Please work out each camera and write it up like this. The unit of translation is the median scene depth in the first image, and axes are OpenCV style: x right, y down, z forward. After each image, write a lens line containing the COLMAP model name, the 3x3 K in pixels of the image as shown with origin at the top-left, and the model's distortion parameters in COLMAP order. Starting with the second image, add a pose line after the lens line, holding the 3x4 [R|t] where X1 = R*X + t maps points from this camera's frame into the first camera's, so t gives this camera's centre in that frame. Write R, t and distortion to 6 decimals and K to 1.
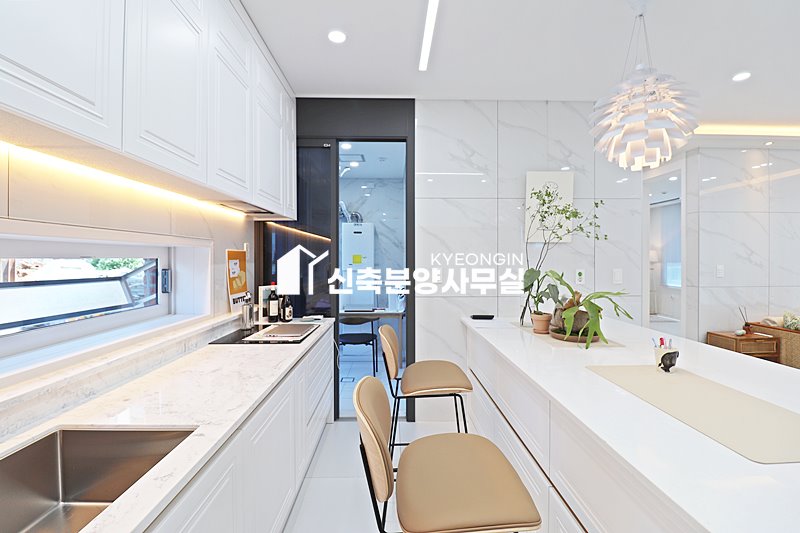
lens RADIAL K [[368.0, 0, 399.4], [0, 368.0, 261.4], [0, 0, 1]] dist [-0.040143, -0.000803]
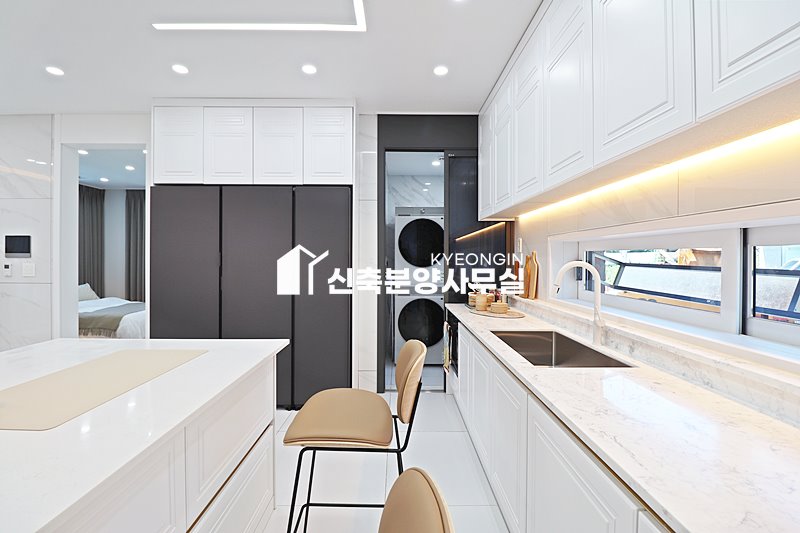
lens RADIAL K [[368.0, 0, 403.1], [0, 368.0, 263.0], [0, 0, 1]] dist [-0.040143, -0.000803]
pose [[-0.999988, -0.001584, -0.004562, -0.042932], [-0.001663, 0.999849, 0.017276, 0.032521], [0.004534, 0.017284, -0.999840, 1.948741]]
